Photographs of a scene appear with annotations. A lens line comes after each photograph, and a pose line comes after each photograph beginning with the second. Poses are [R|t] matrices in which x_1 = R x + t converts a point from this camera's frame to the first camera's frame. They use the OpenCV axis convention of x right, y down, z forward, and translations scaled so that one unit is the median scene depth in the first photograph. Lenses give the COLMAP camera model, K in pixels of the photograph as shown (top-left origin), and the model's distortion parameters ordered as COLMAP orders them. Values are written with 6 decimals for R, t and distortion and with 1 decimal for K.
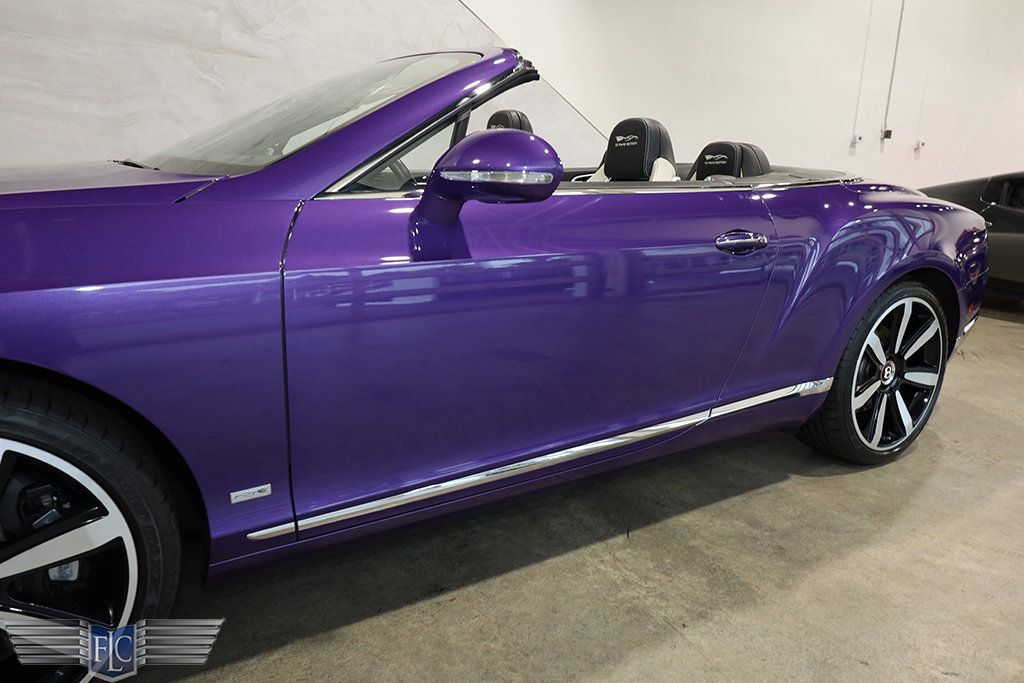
lens RADIAL K [[693.2, 0, 508.3], [0, 693.2, 340.0], [0, 0, 1]] dist [0.000656, 0.002359]
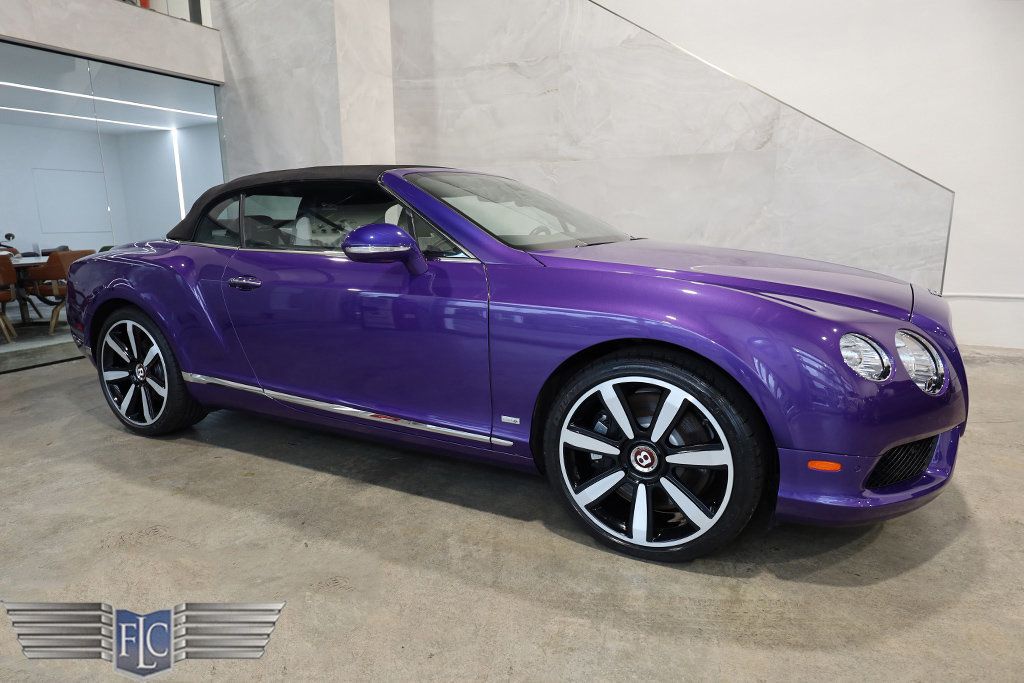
lens RADIAL K [[616.5, 0, 495.5], [0, 616.5, 347.6], [0, 0, 1]] dist [0.004375, 0.001371]
pose [[0.493105, 0.139010, -0.858792, 1.292955], [-0.176970, 0.982539, 0.057427, -0.089139], [0.851780, 0.123663, 0.509095, 0.366067]]
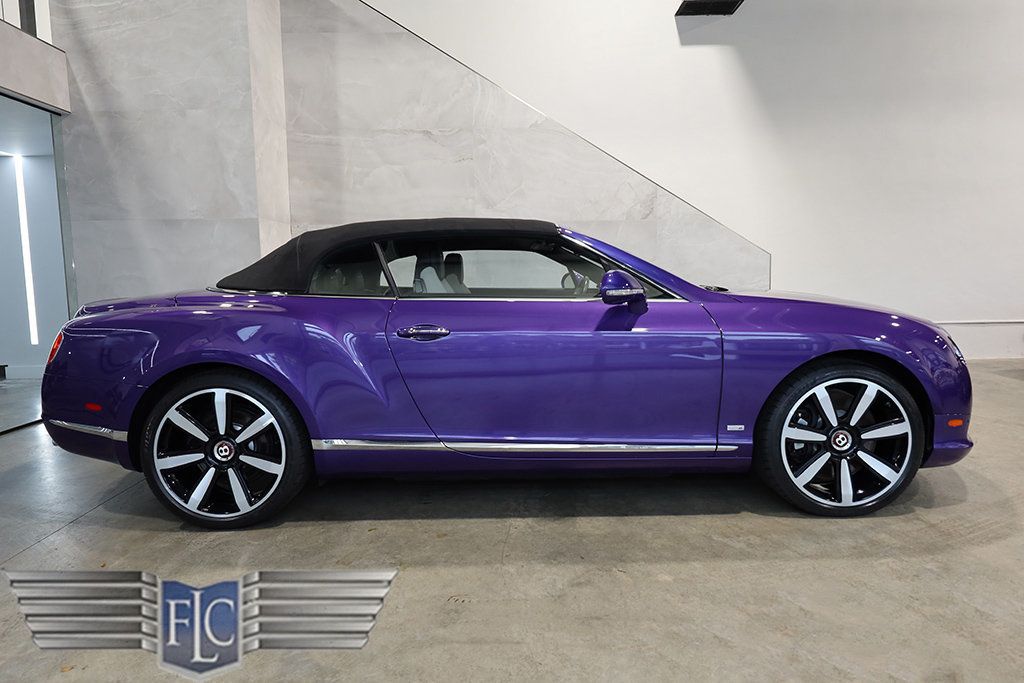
lens RADIAL K [[605.7, 0, 506.1], [0, 605.7, 335.6], [0, 0, 1]] dist [0.002917, 0.000813]
pose [[0.850850, 0.006280, -0.525371, 0.743252], [-0.081050, 0.989528, -0.119434, 0.067231], [0.519120, 0.144201, 0.842449, -0.312356]]
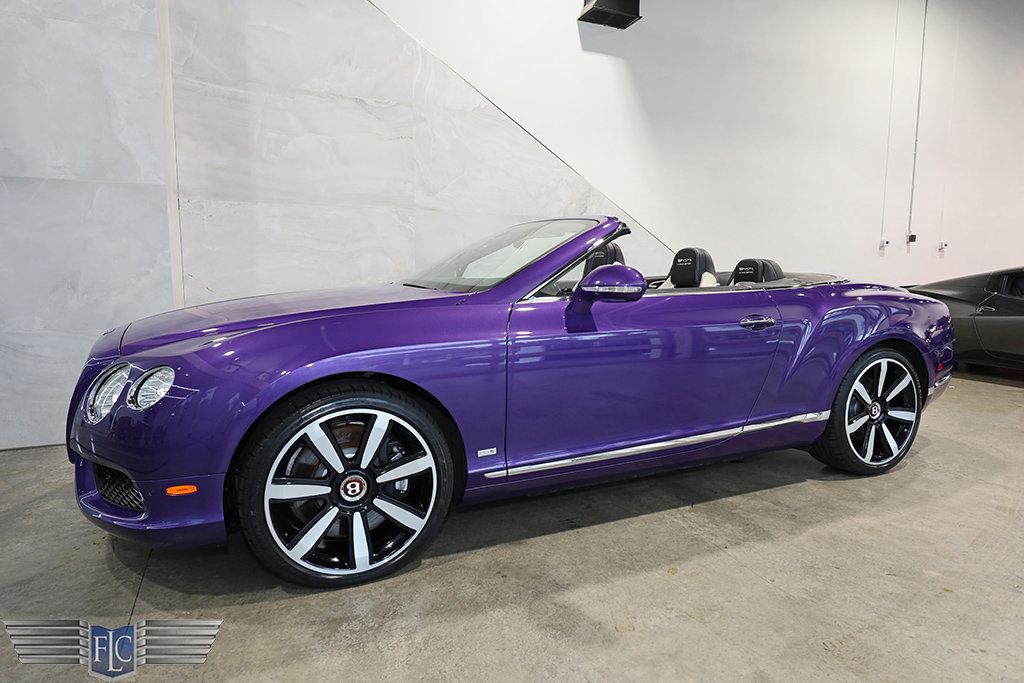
lens RADIAL K [[593.8, 0, 512.0], [0, 593.8, 341.5], [0, 0, 1]] dist [0.002706, -0.001249]
pose [[0.990747, -0.012213, -0.135168, -0.040701], [-0.004984, 0.991998, -0.126157, 0.069572], [0.135627, 0.125664, 0.982758, -0.376302]]
